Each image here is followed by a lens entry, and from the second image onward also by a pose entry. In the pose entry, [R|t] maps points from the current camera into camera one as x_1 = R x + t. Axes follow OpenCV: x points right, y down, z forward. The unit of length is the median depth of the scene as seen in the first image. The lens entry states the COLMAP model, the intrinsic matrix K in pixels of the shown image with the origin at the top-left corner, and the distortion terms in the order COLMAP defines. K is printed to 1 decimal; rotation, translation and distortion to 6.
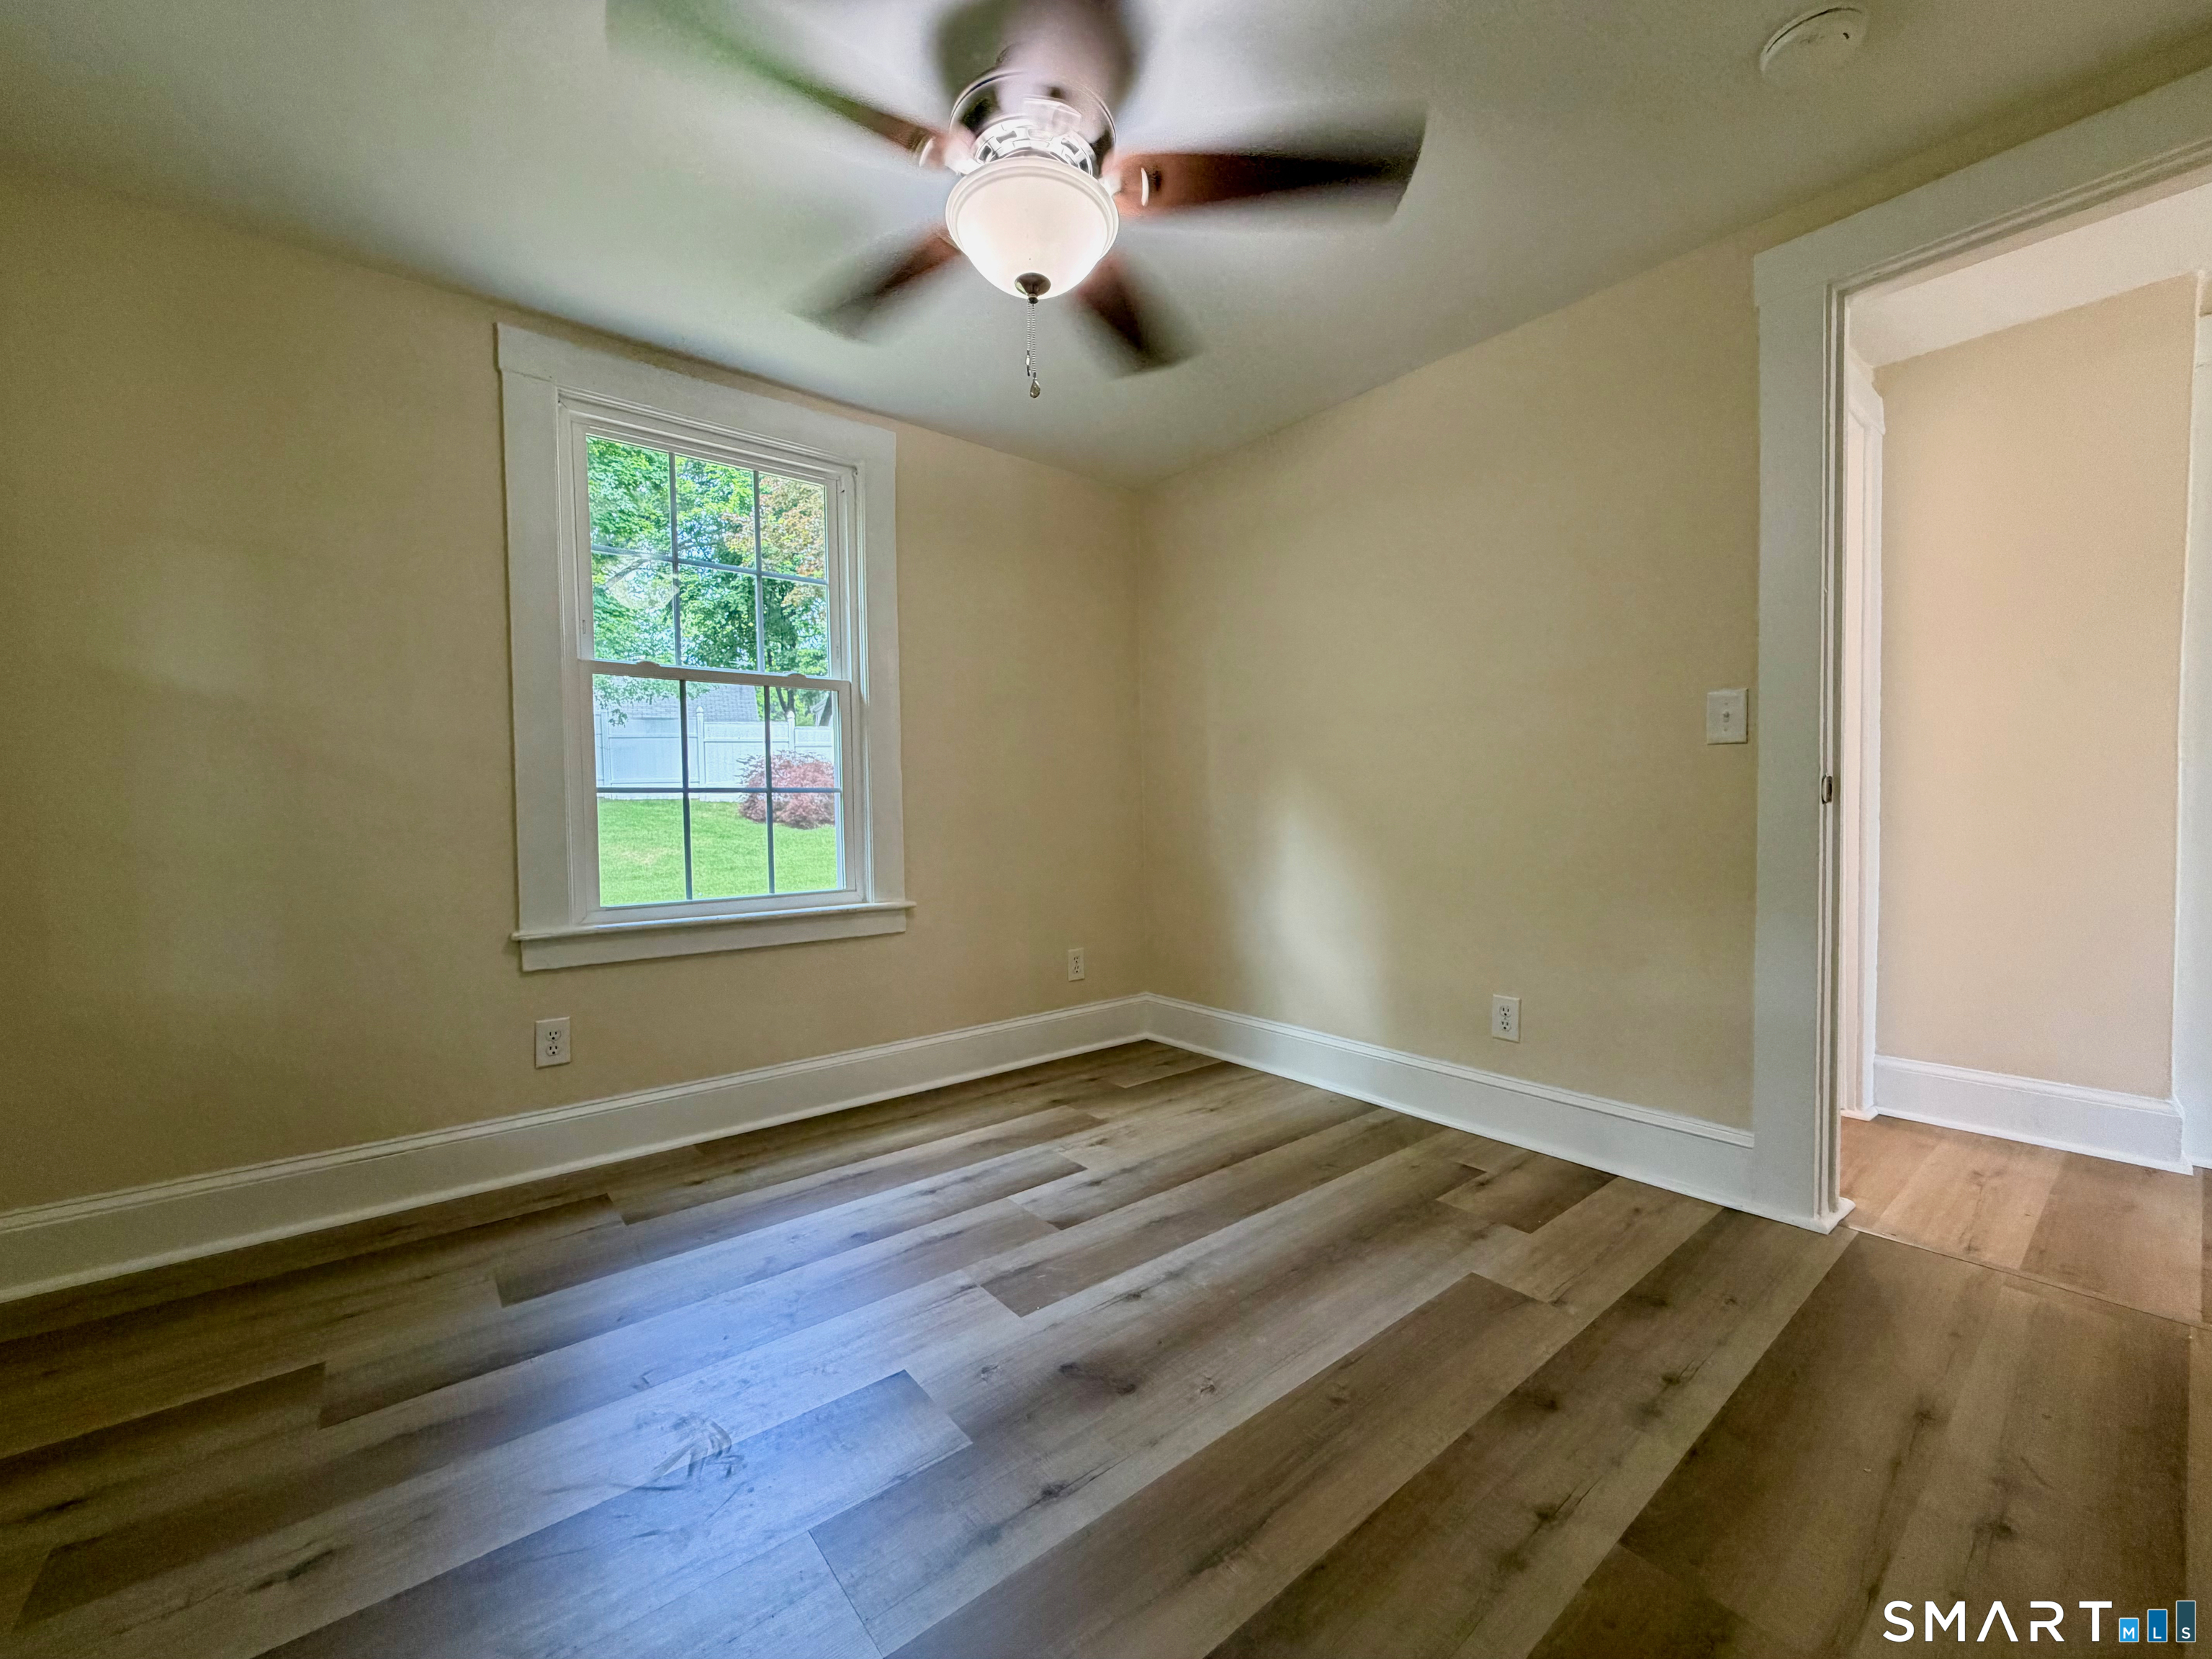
lens RADIAL K [[882.4, 0, 1105.8], [0, 882.4, 831.1], [0, 0, 1]] dist [-0.000255, 0.000064]
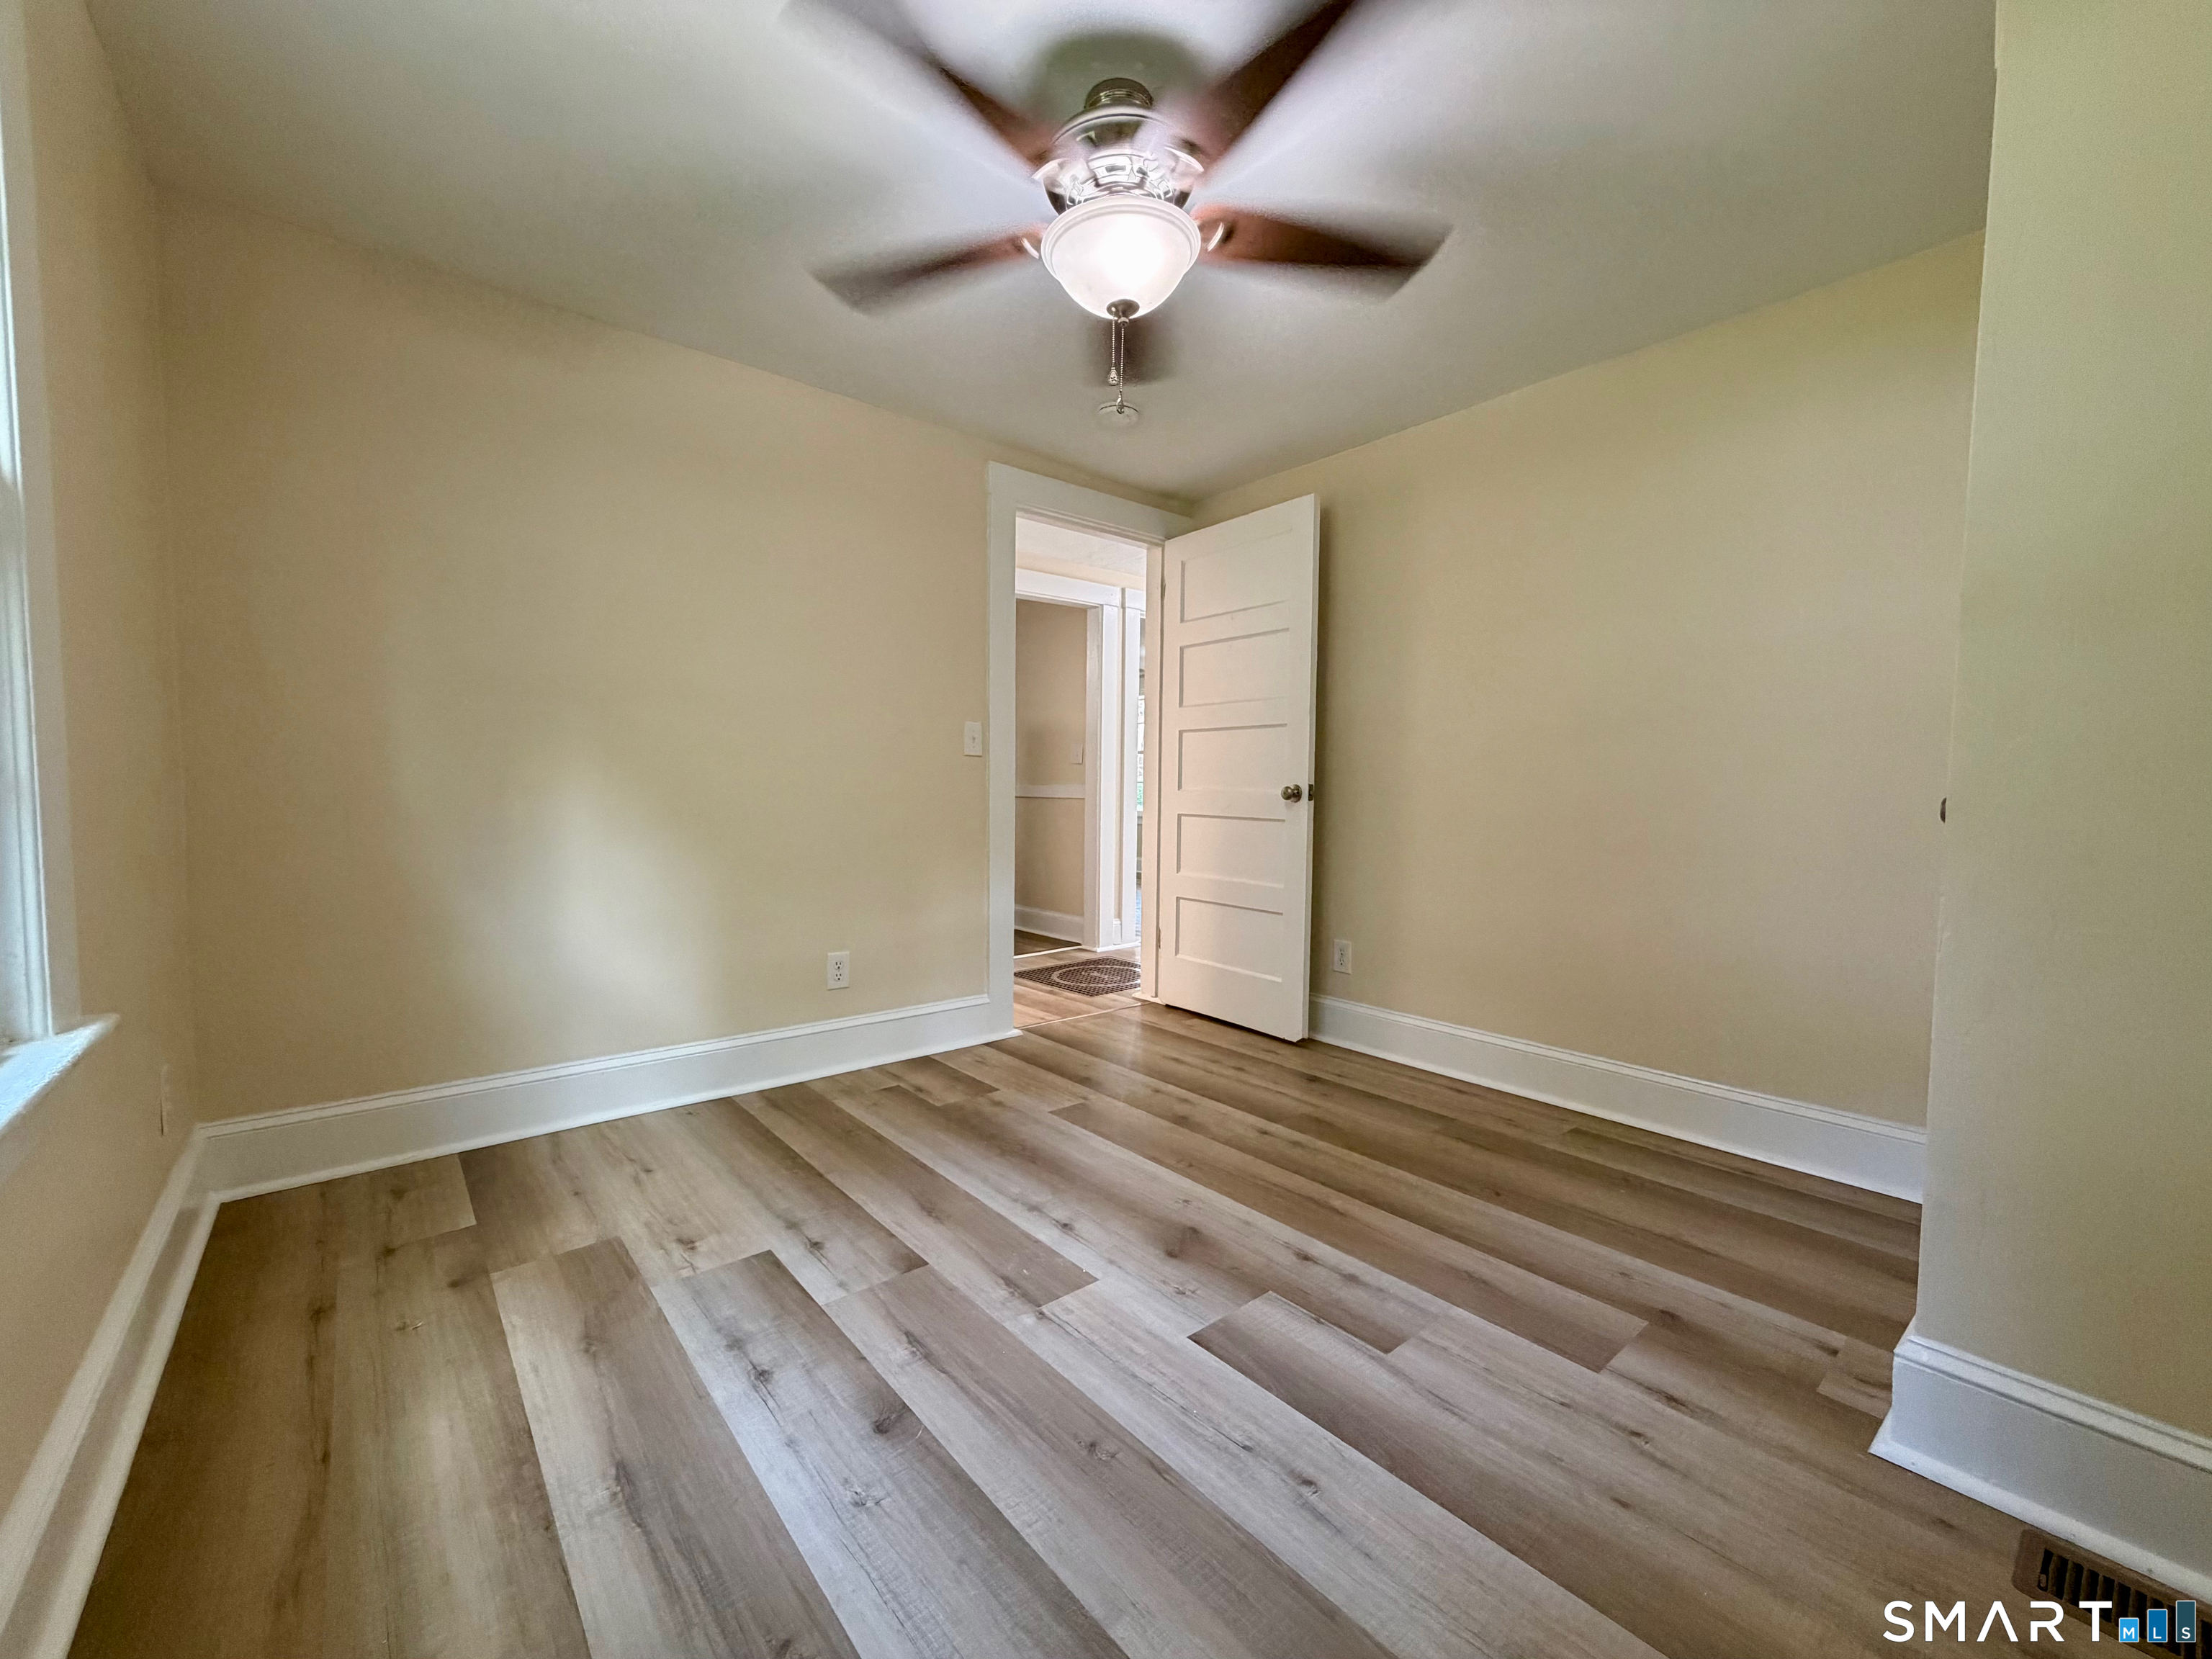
lens RADIAL K [[882.4, 0, 1109.3], [0, 882.4, 823.7], [0, 0, 1]] dist [-0.000255, 0.000064]
pose [[-0.017995, -0.026654, 0.999483, -0.809166], [0.015373, 0.999519, 0.026932, -0.012696], [-0.999720, 0.015850, -0.017577, 0.715977]]
